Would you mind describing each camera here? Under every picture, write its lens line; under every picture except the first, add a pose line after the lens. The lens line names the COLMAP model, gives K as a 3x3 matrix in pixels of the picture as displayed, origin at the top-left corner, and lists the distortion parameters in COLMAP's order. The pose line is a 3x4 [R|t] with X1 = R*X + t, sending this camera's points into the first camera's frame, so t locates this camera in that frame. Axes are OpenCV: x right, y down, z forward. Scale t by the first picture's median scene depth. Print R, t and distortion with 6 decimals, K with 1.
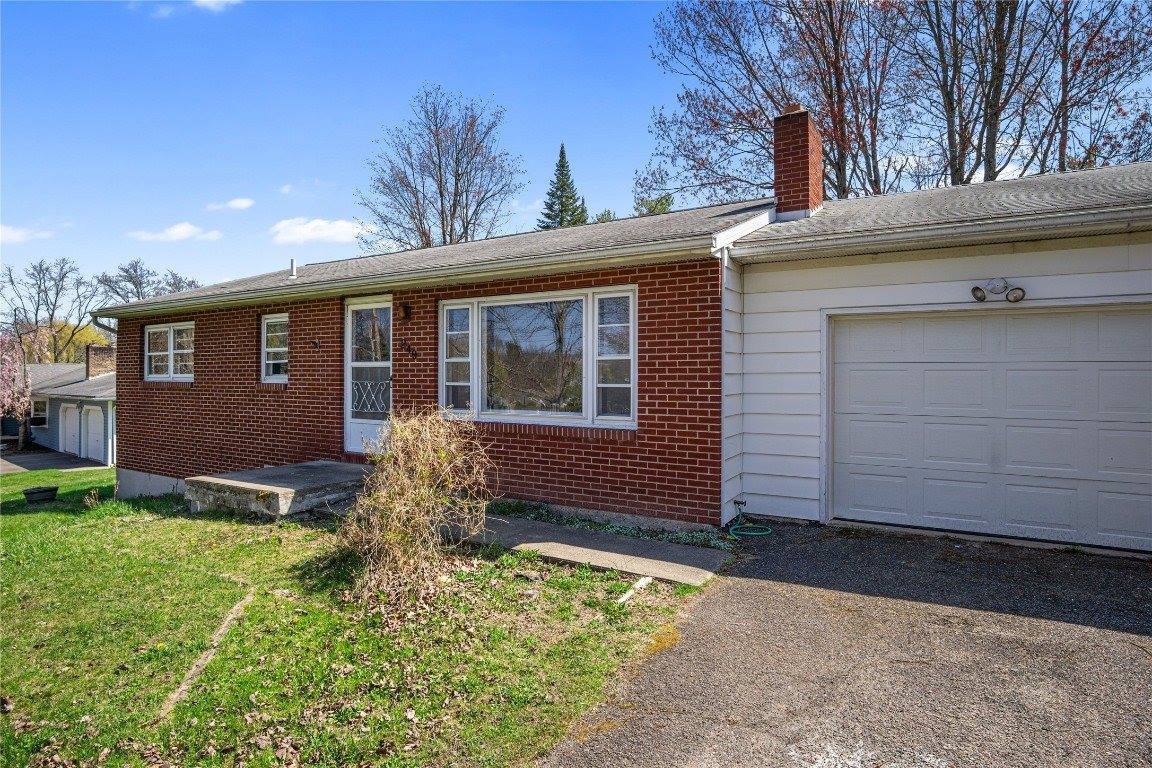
lens RADIAL K [[624.3, 0, 576.0], [0, 624.3, 384.0], [0, 0, 1]] dist [-0.022625, 0.000145]
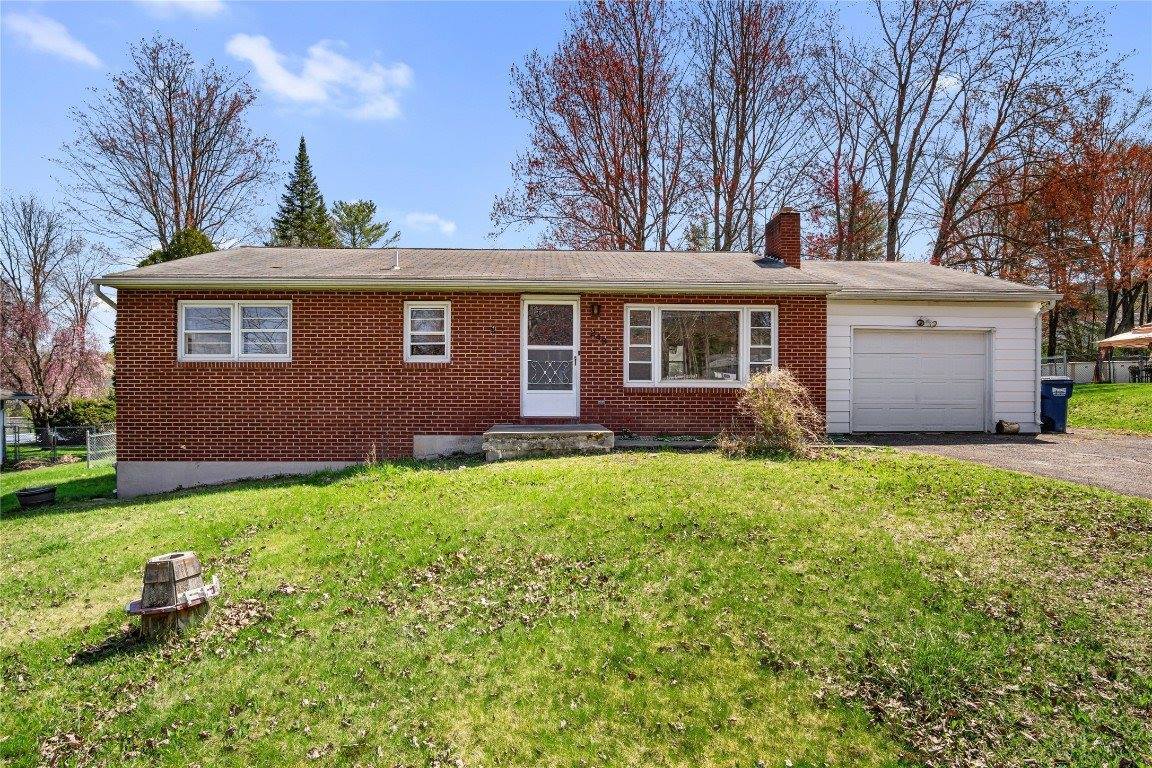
lens RADIAL K [[624.3, 0, 576.0], [0, 624.3, 384.0], [0, 0, 1]] dist [-0.022625, 0.000145]
pose [[0.832872, 0.004750, 0.553445, -0.975973], [0.005717, 0.999836, -0.017186, 0.065180], [-0.553435, 0.017478, 0.832709, -0.105900]]
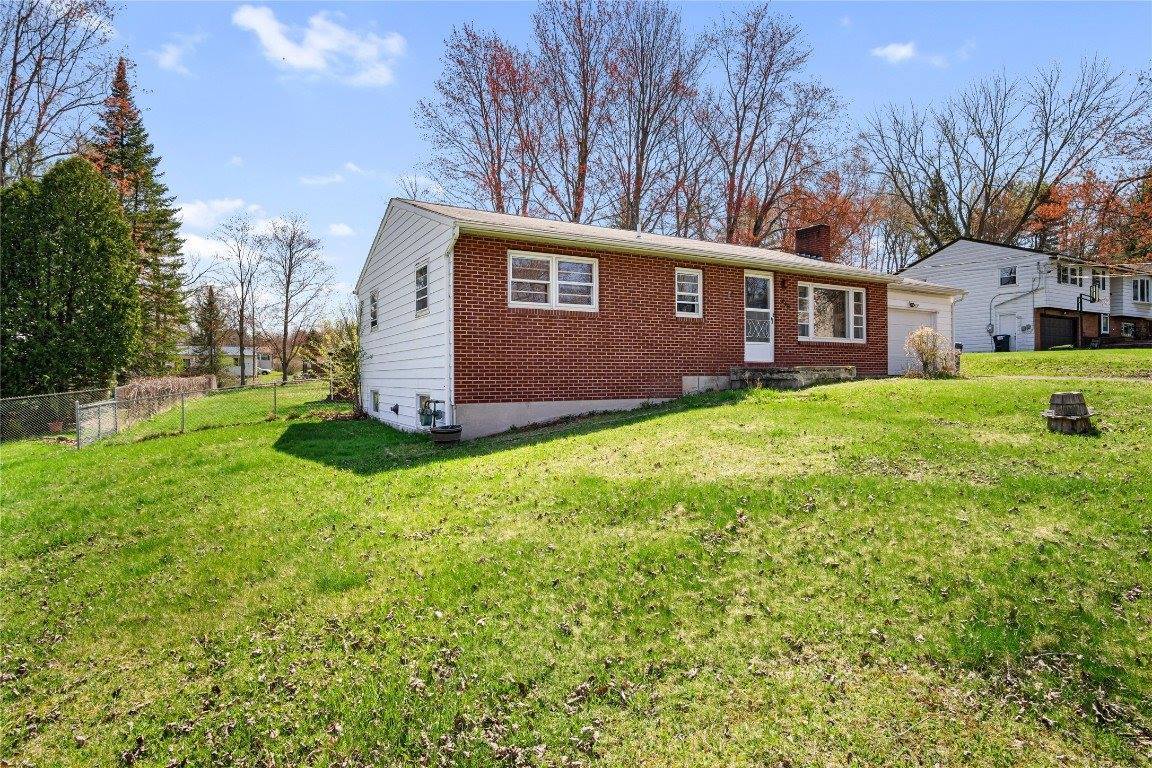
lens RADIAL K [[624.3, 0, 576.0], [0, 624.3, 384.0], [0, 0, 1]] dist [-0.022625, 0.000145]
pose [[0.472989, -0.012302, 0.880982, -2.024415], [0.022789, 0.999739, 0.001725, 0.153521], [-0.880773, 0.019261, 0.473146, 0.611013]]
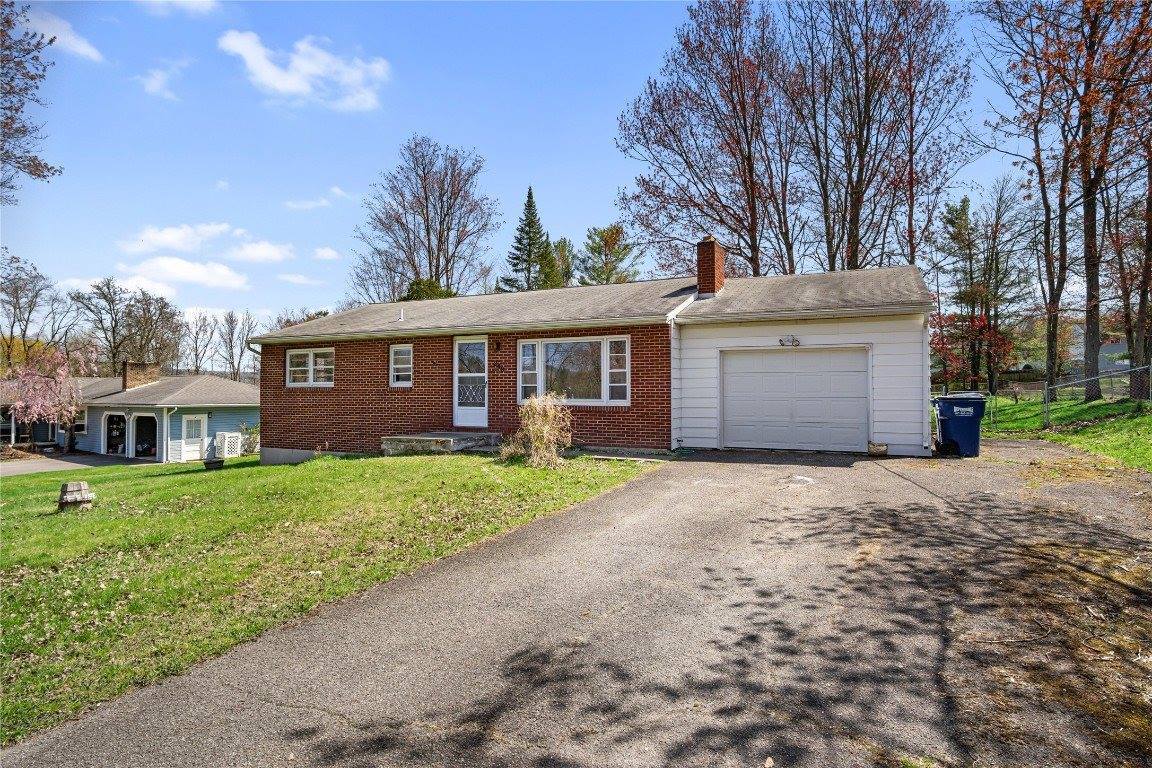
lens RADIAL K [[624.3, 0, 576.0], [0, 624.3, 384.0], [0, 0, 1]] dist [-0.022625, 0.000145]
pose [[0.996323, -0.002972, 0.085624, -0.183435], [0.004956, 0.999724, -0.022971, 0.034318], [-0.085532, 0.023310, 0.996063, -0.737471]]
